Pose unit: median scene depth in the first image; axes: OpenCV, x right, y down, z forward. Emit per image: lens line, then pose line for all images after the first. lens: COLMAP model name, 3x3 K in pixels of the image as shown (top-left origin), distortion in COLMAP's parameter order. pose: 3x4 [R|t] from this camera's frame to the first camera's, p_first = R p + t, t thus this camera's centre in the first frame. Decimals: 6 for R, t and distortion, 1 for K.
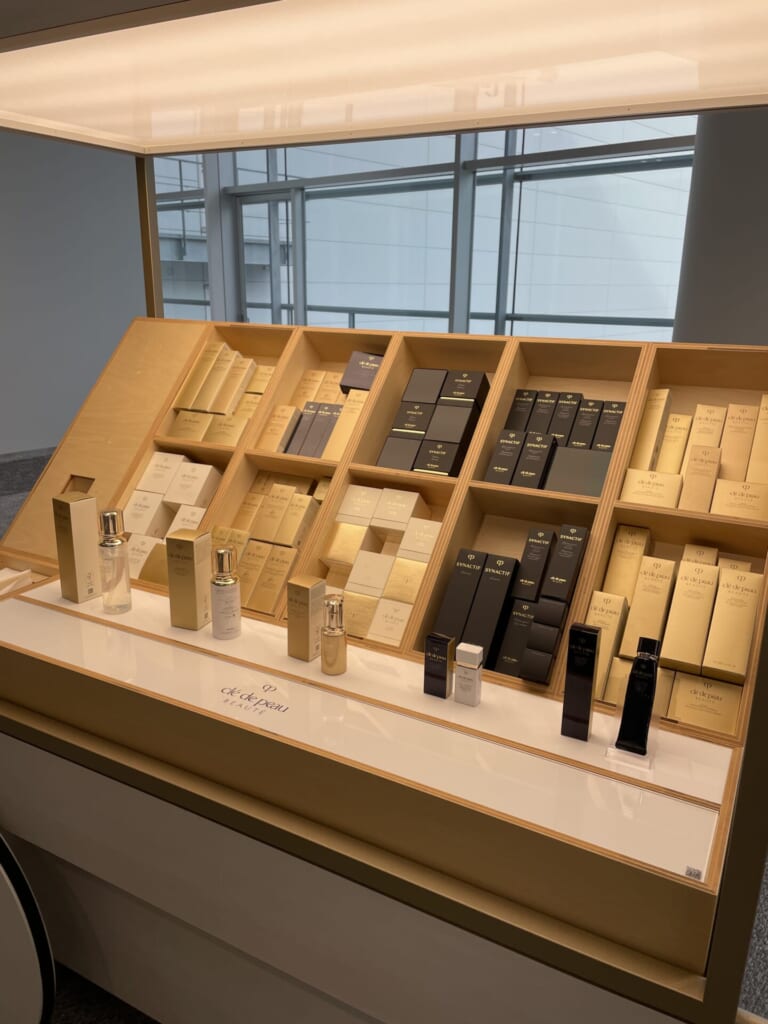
lens RADIAL K [[763.0, 0, 384.0], [0, 763.0, 512.0], [0, 0, 1]] dist [-0.046192, 0.000253]
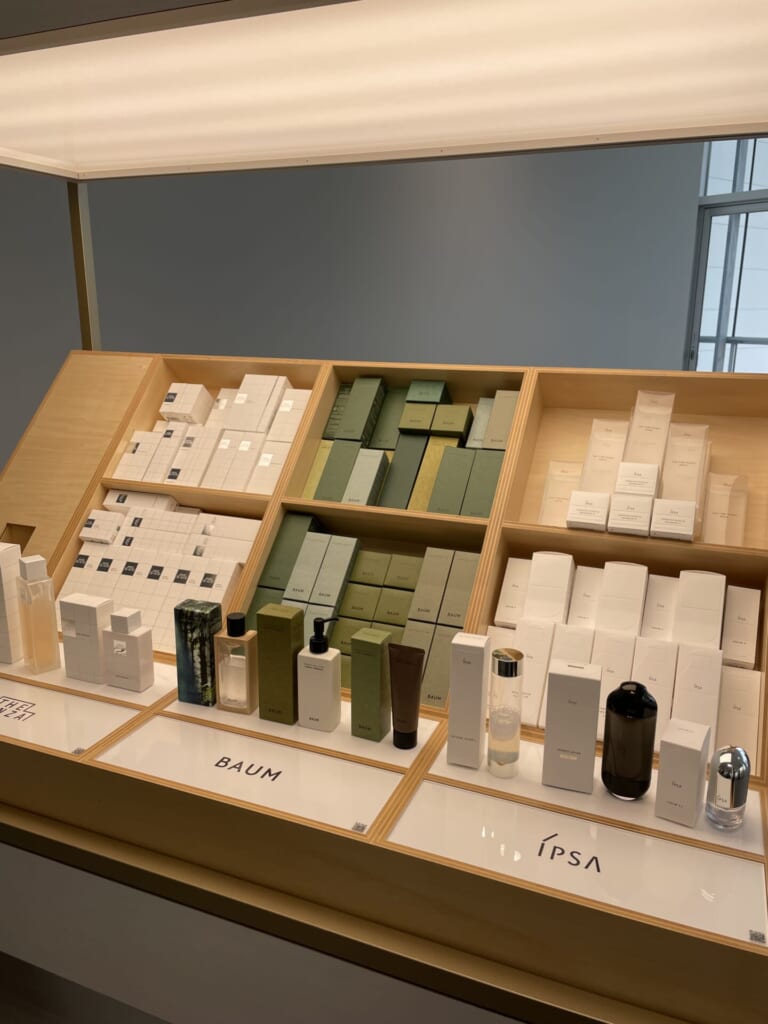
lens RADIAL K [[782.9, 0, 382.9], [0, 782.9, 491.6], [0, 0, 1]] dist [-0.011381, -0.006823]
pose [[0.995120, -0.035260, 0.092152, -0.114473], [0.041269, 0.997087, -0.064136, -0.020943], [-0.089622, 0.067626, 0.993677, 0.058173]]
